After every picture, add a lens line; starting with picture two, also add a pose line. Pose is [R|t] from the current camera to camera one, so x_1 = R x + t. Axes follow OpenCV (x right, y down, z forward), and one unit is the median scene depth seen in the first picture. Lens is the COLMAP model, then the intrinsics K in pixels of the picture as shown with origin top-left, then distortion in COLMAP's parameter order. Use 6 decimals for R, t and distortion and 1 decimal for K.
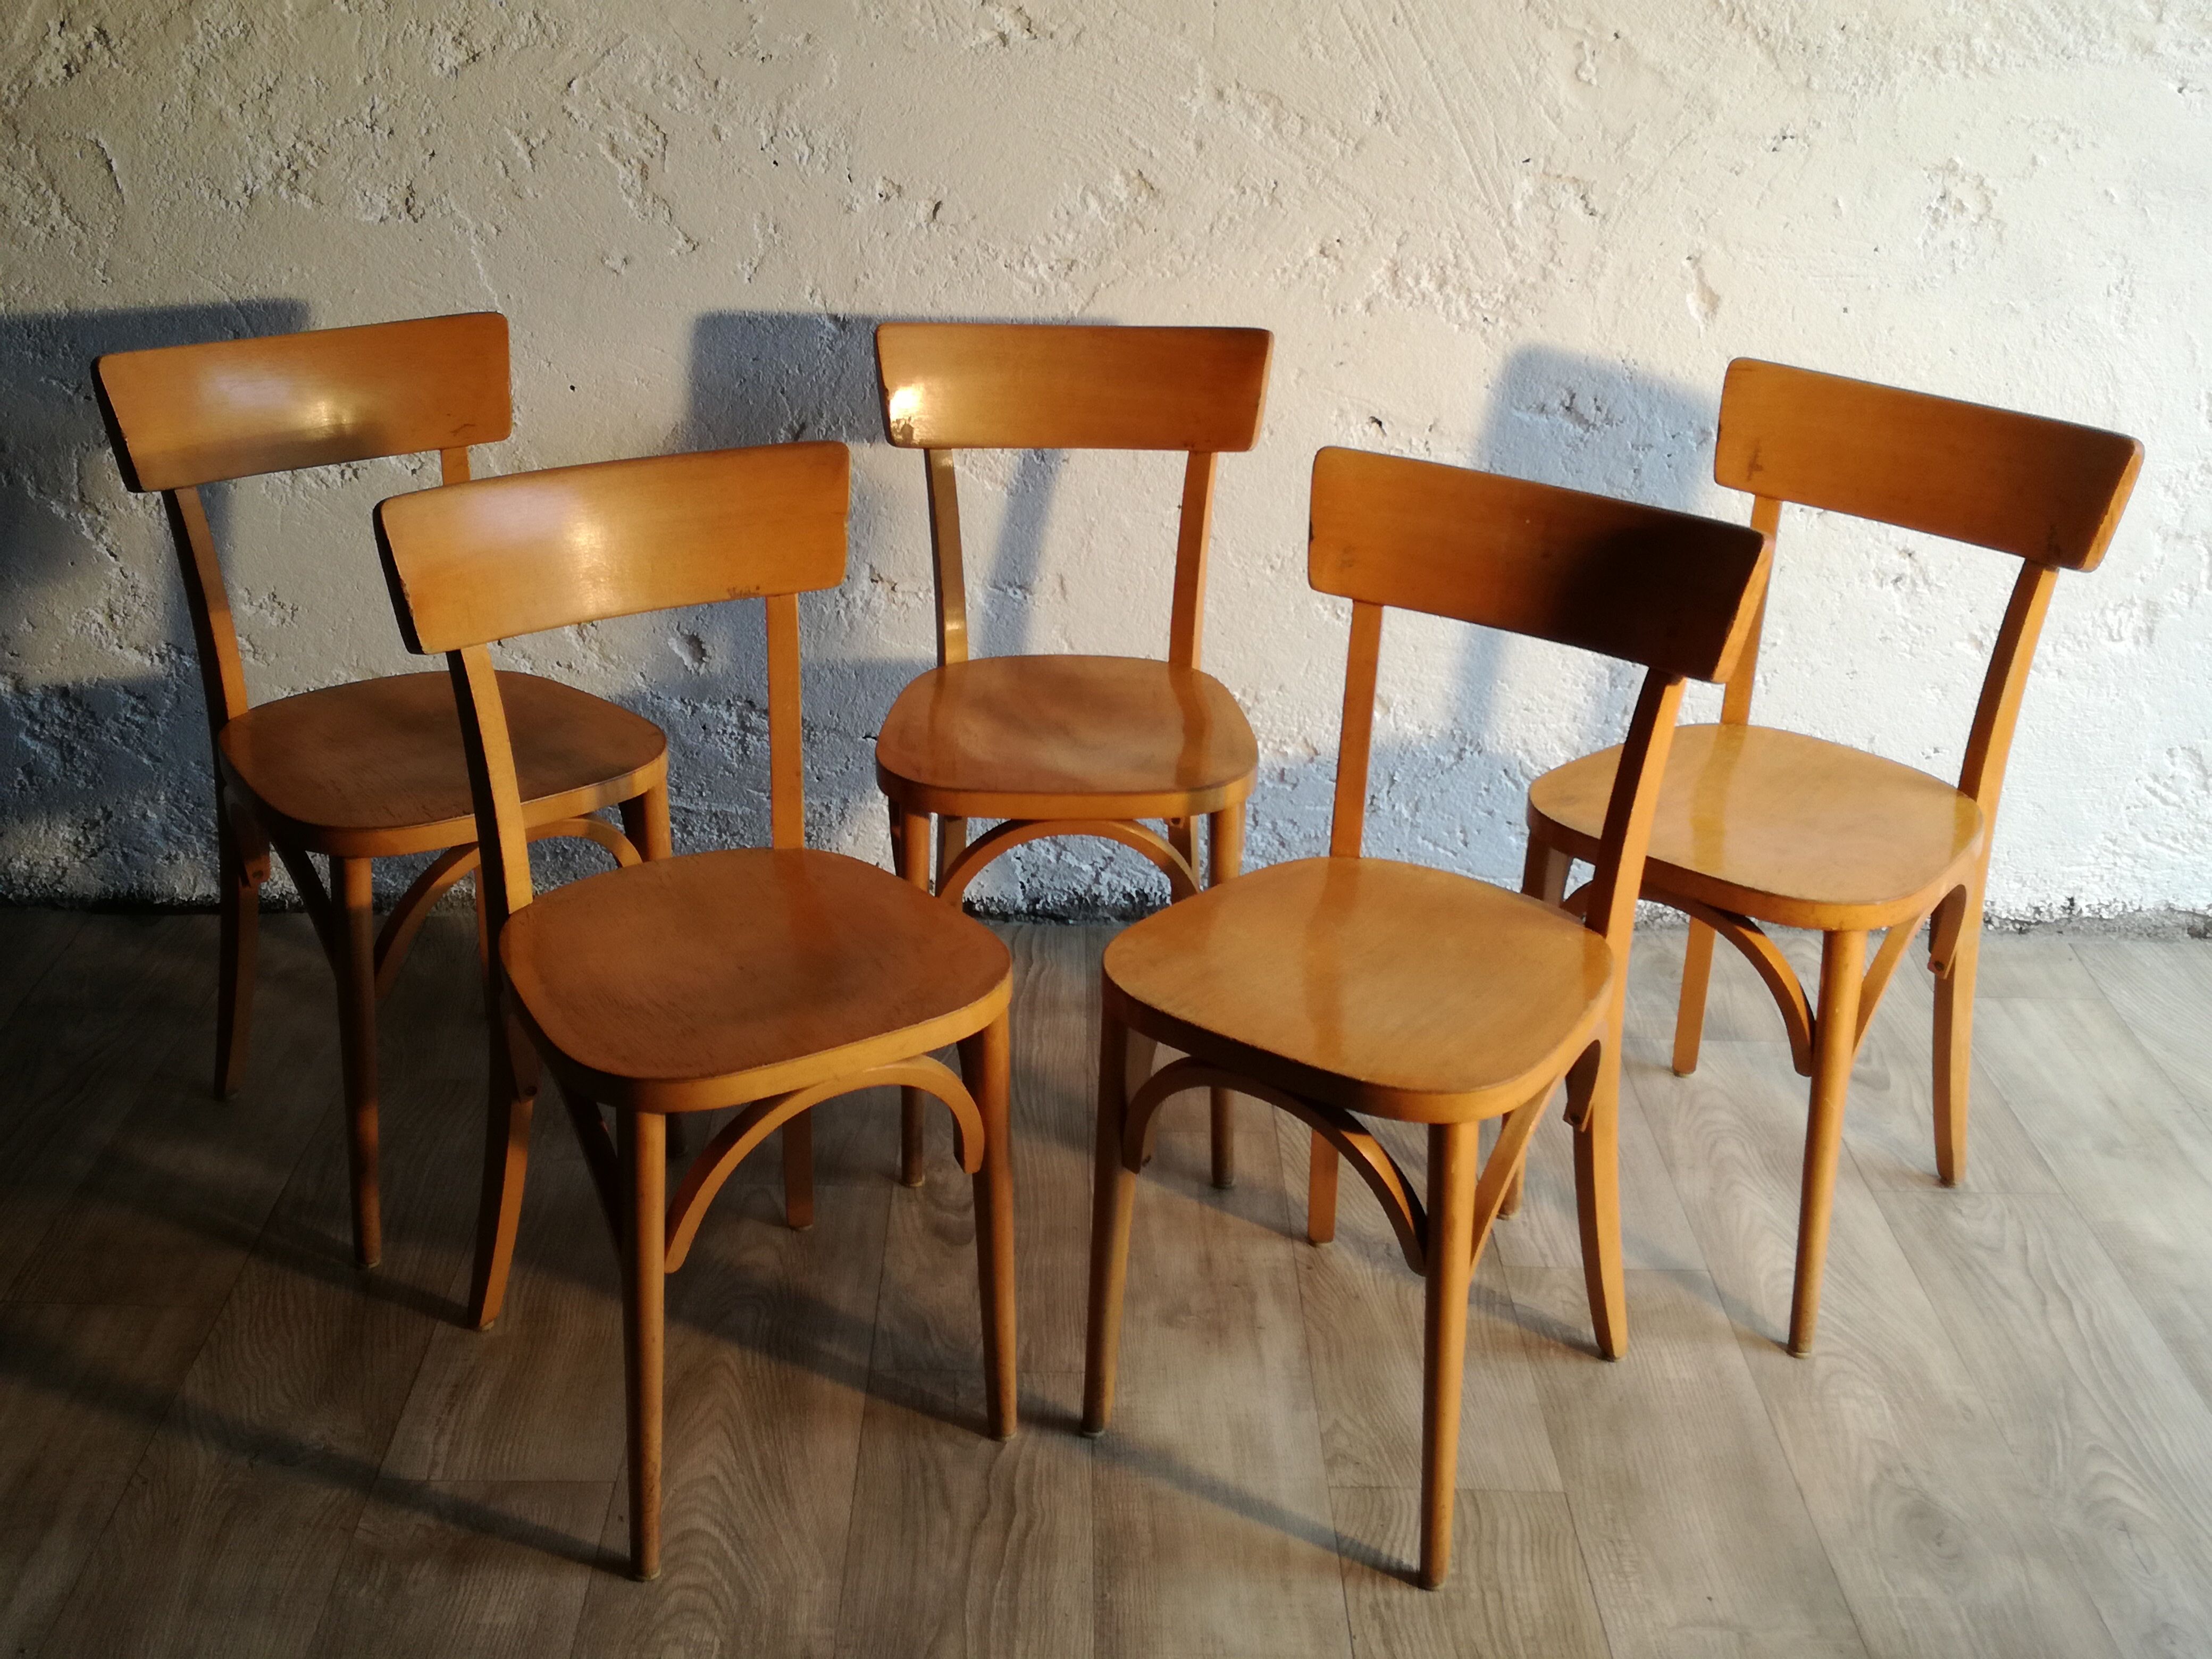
lens RADIAL K [[2511.4, 0, 1122.8], [0, 2511.4, 788.0], [0, 0, 1]] dist [0.040023, 0.000000]
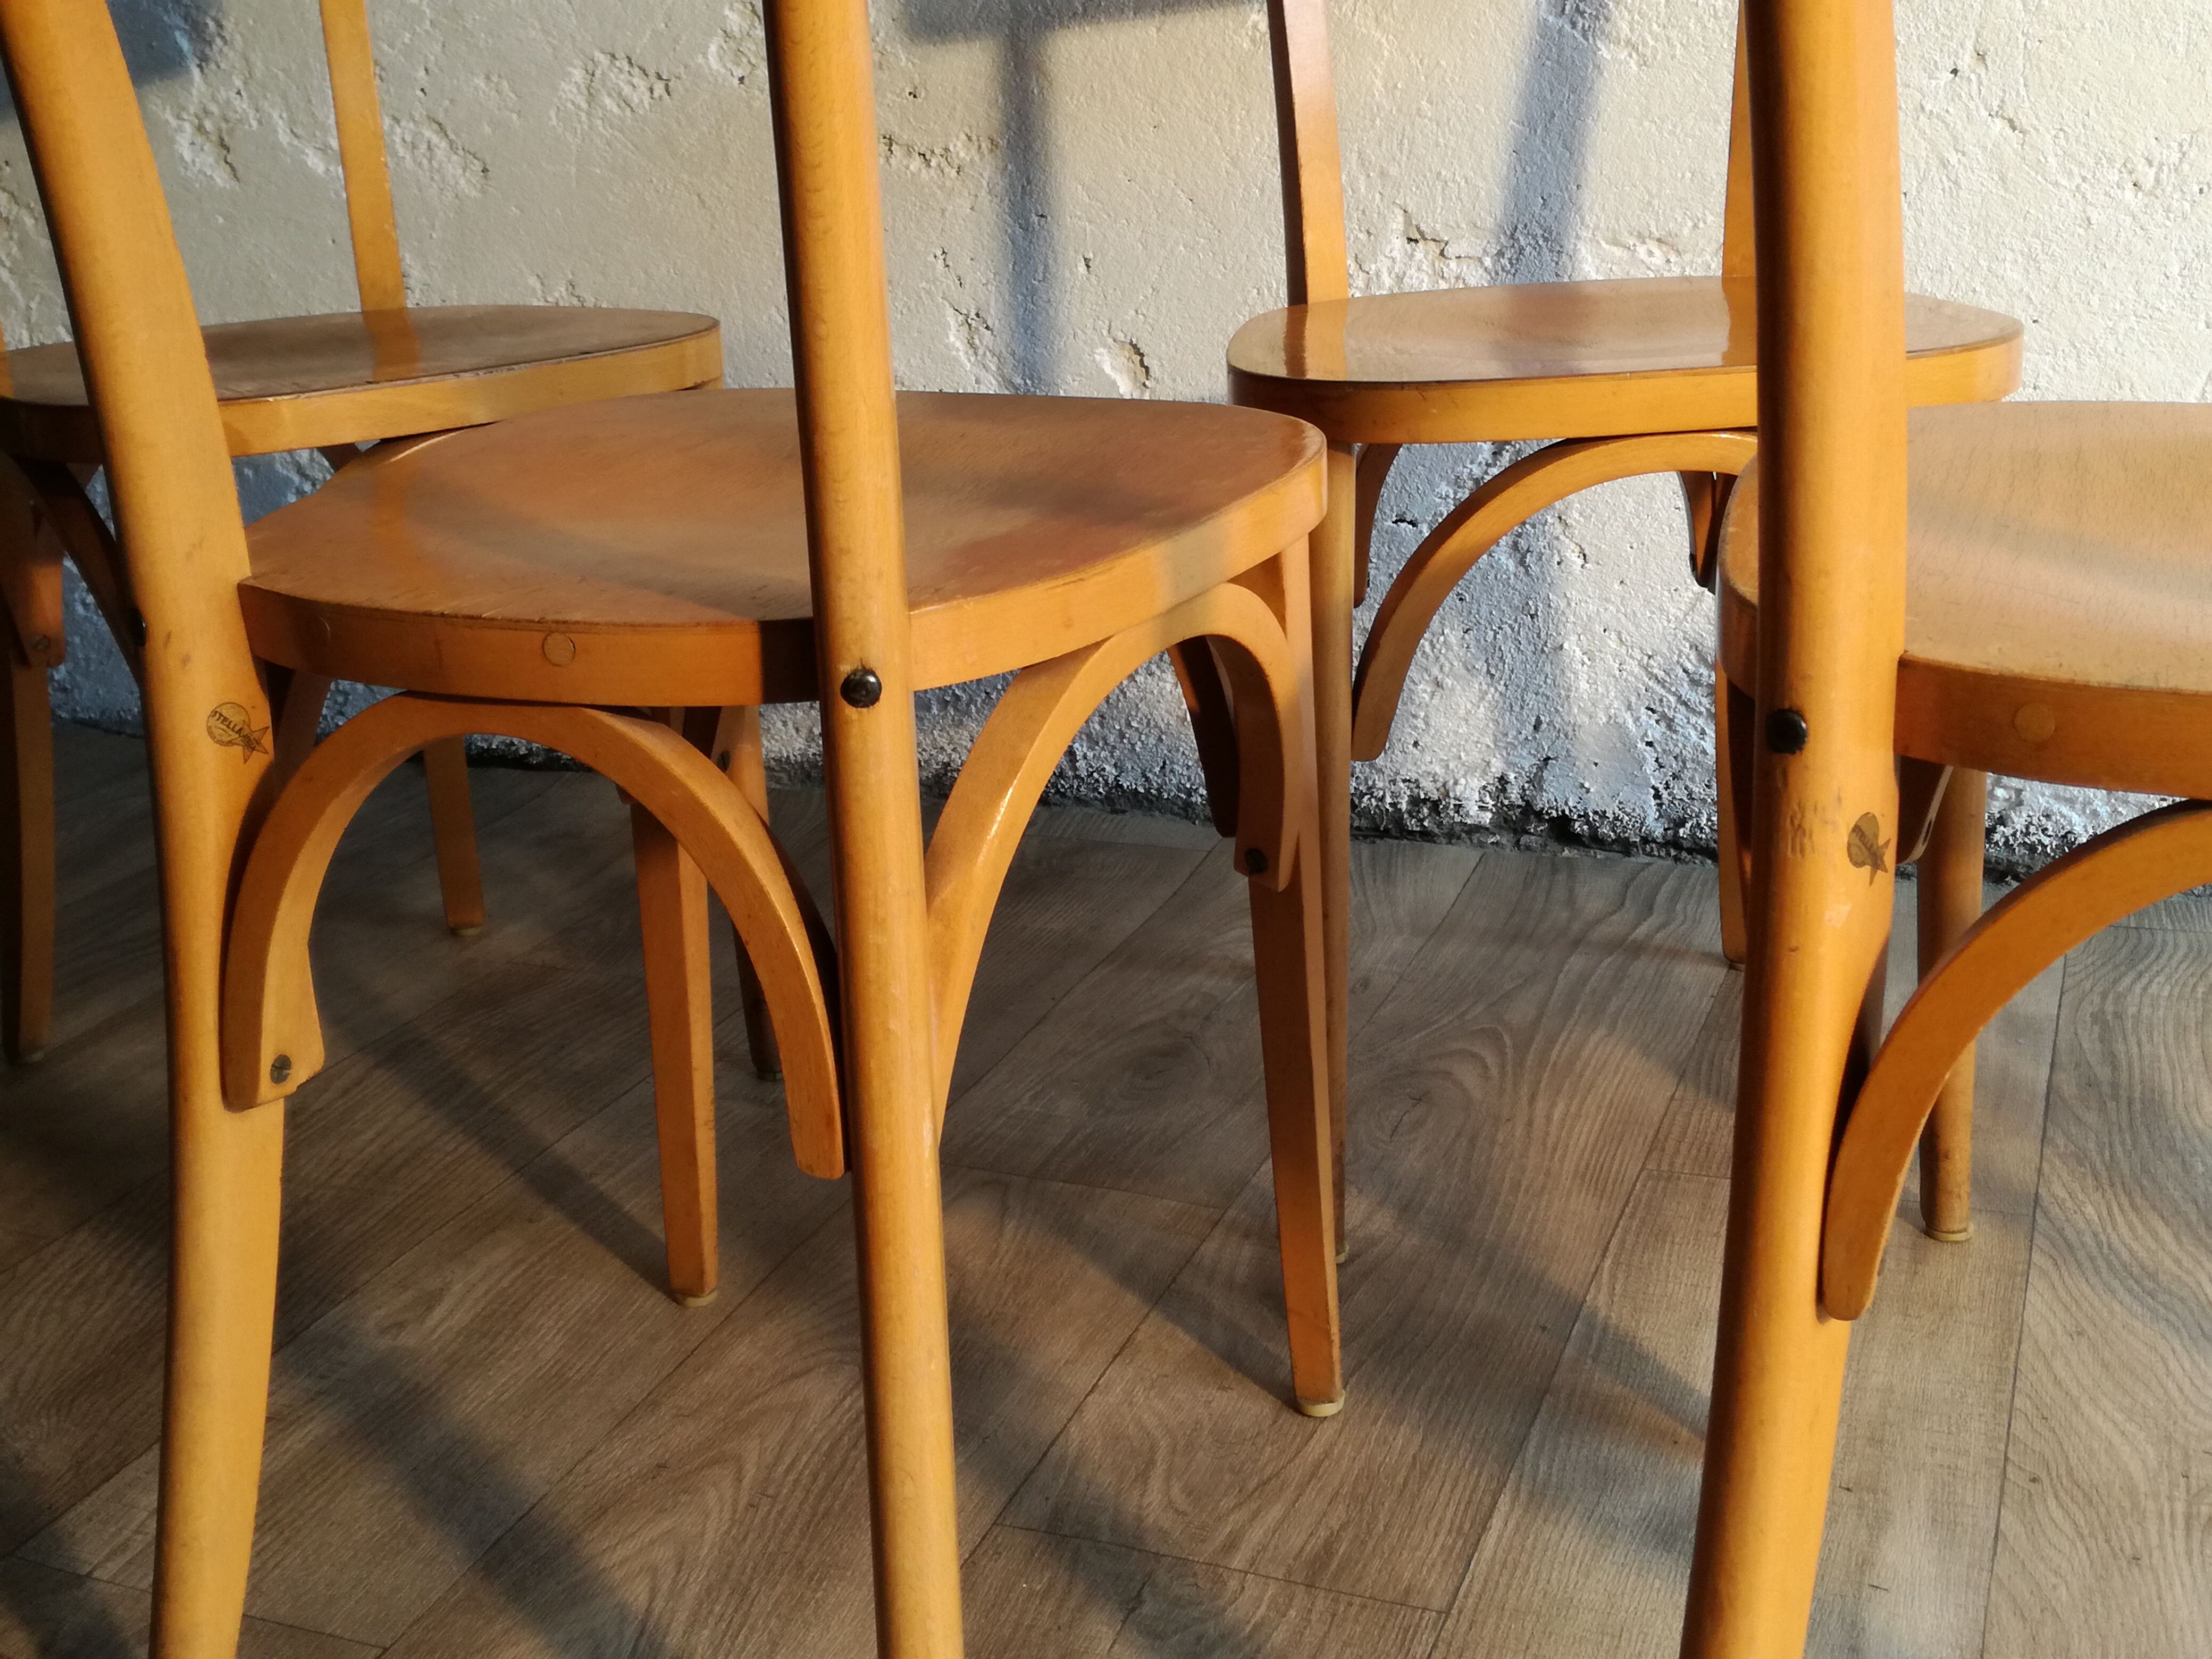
lens RADIAL K [[2511.4, 0, 1103.5], [0, 2511.4, 832.4], [0, 0, 1]] dist [0.040023, 0.000000]
pose [[0.918202, 0.060196, -0.391512, 0.082732], [-0.089319, 0.994394, -0.056587, 0.106148], [0.385911, 0.086928, 0.918431, 0.469389]]
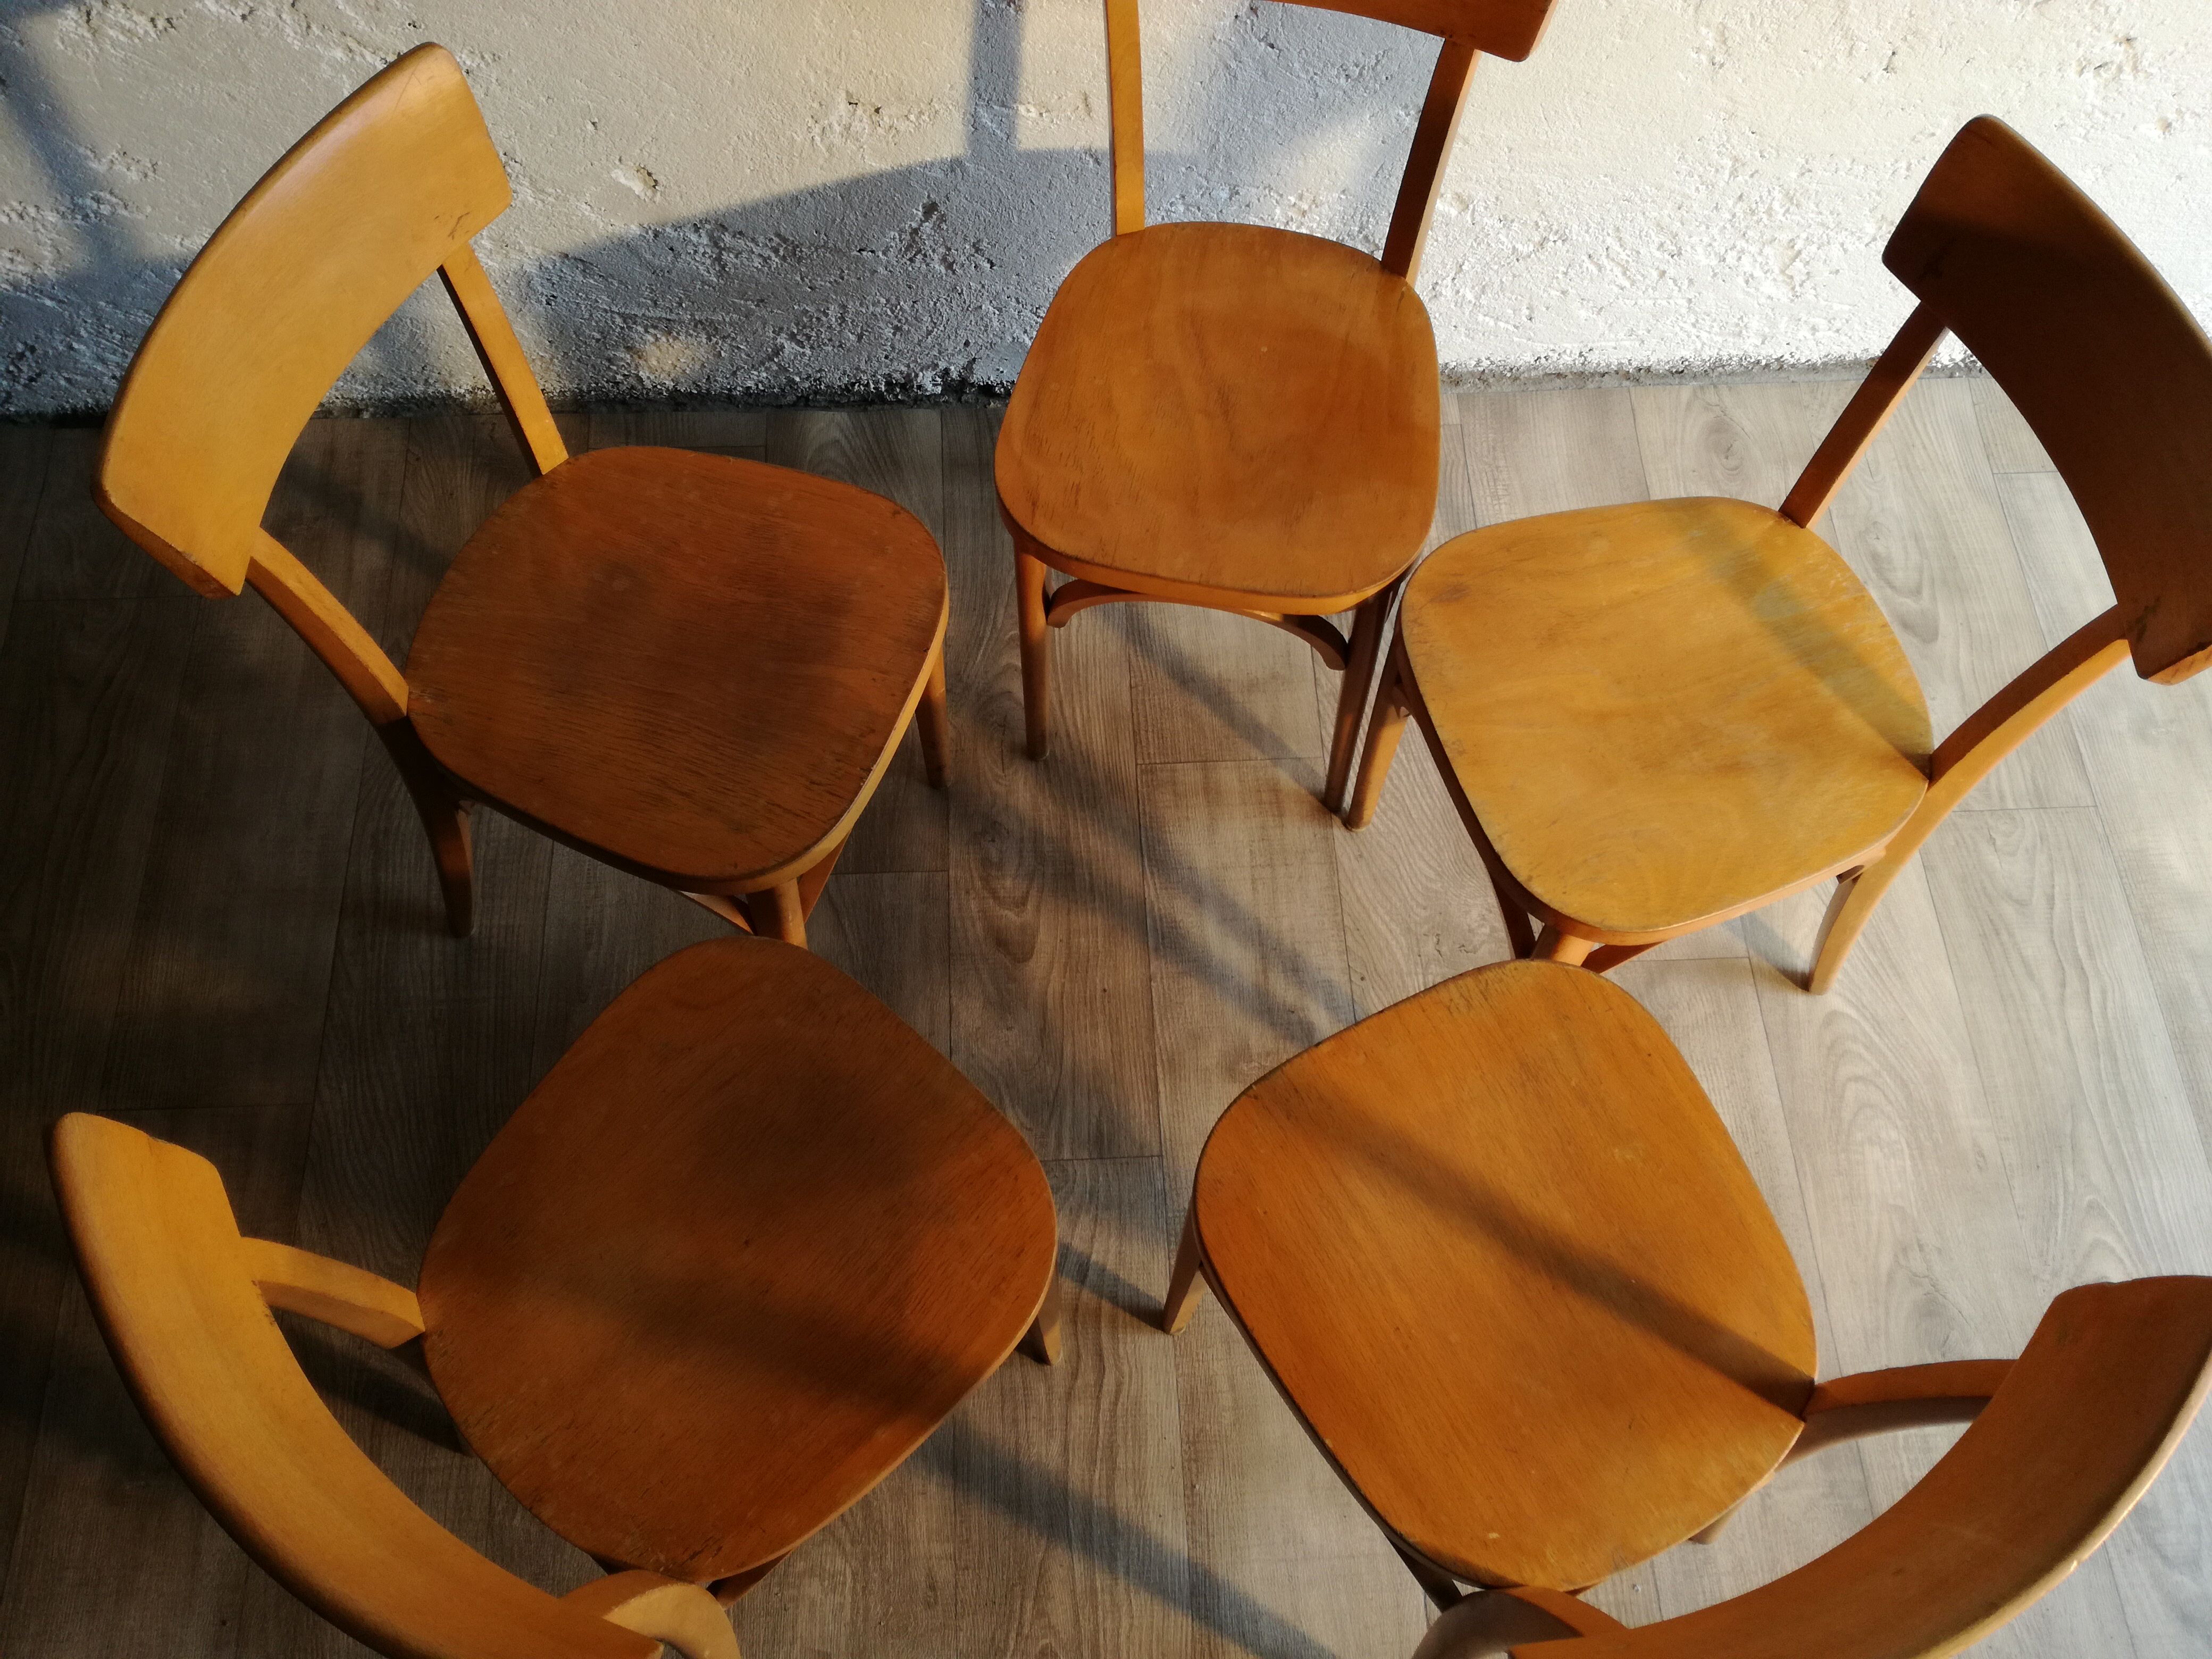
lens RADIAL K [[1809.0, 0, 1110.6], [0, 1809.0, 806.5], [0, 0, 1]] dist [0.010927, -0.058438]
pose [[0.999480, -0.030309, 0.010978, -0.032074], [0.015800, 0.757446, 0.652707, -0.312637], [-0.028099, -0.652194, 0.757531, 0.445225]]
